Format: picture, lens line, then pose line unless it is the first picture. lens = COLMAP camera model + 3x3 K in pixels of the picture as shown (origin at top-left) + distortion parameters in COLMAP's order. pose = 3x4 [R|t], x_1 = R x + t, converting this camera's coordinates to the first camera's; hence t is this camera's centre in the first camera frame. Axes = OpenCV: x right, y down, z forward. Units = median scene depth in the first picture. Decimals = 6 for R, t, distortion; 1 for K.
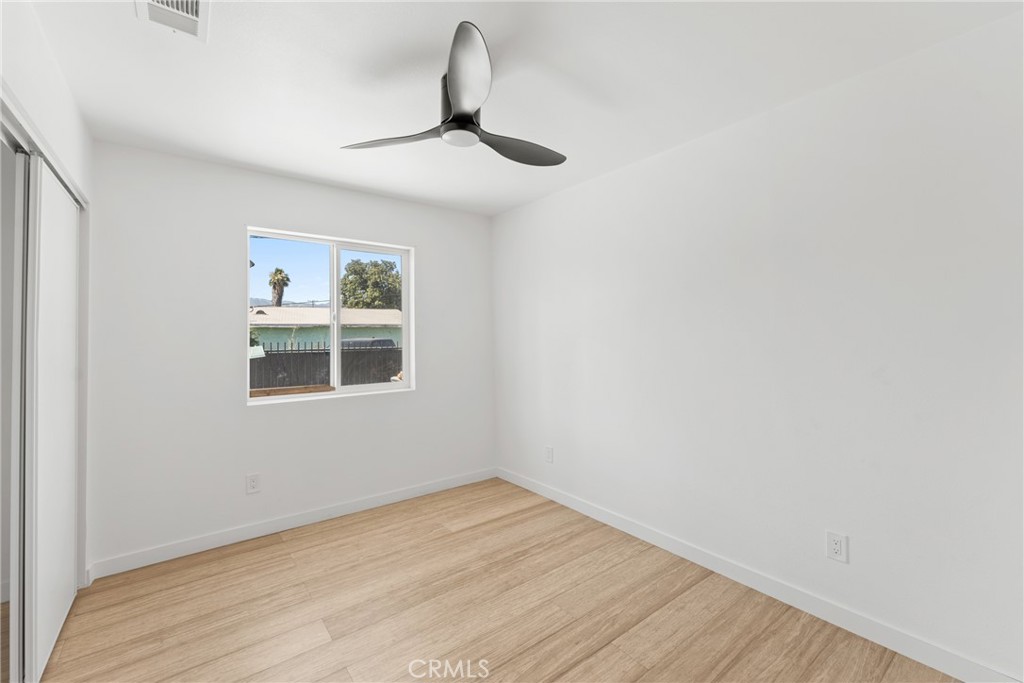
lens RADIAL K [[414.3, 0, 519.4], [0, 414.3, 338.9], [0, 0, 1]] dist [0.004786, -0.000160]
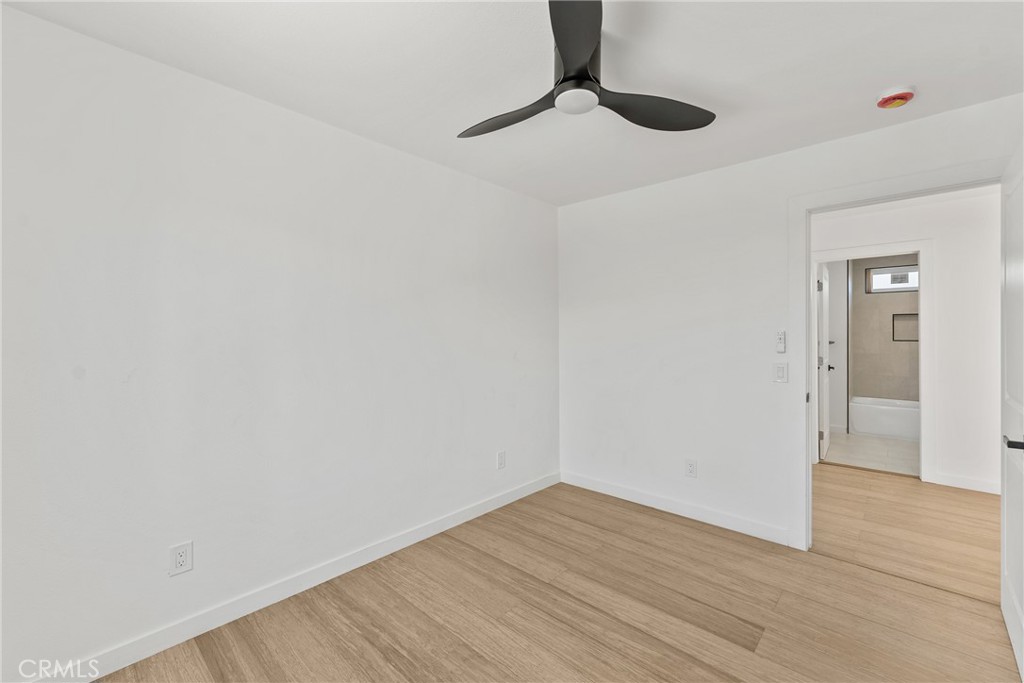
lens RADIAL K [[414.3, 0, 520.6], [0, 414.3, 337.0], [0, 0, 1]] dist [0.004786, -0.000160]
pose [[-0.137571, 0.002739, 0.990488, -0.791714], [0.010517, 0.999944, -0.001305, 0.006866], [-0.990436, 0.010237, -0.137592, 1.001417]]
